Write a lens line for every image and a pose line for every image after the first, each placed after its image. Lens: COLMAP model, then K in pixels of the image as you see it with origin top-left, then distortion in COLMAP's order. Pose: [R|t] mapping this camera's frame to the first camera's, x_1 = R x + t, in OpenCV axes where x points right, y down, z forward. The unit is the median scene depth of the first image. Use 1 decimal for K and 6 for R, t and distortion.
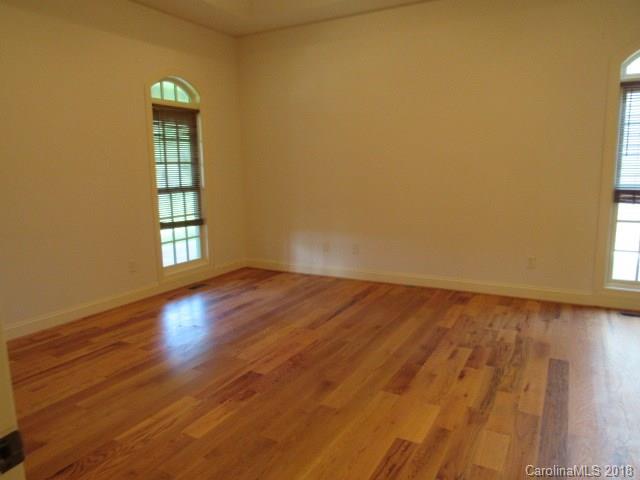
lens RADIAL K [[445.3, 0, 320.0], [0, 445.3, 235.7], [0, 0, 1]] dist [-0.030637, 0.002774]
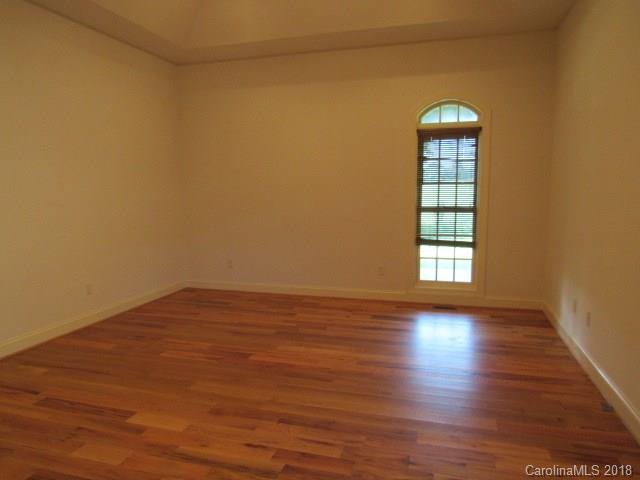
lens RADIAL K [[445.3, 0, 320.0], [0, 445.3, 235.7], [0, 0, 1]] dist [-0.030637, 0.002774]
pose [[0.238184, 0.118197, -0.964001, 0.810737], [-0.141140, 0.986243, 0.086051, -0.122342], [0.960910, 0.115563, 0.251590, 0.631014]]
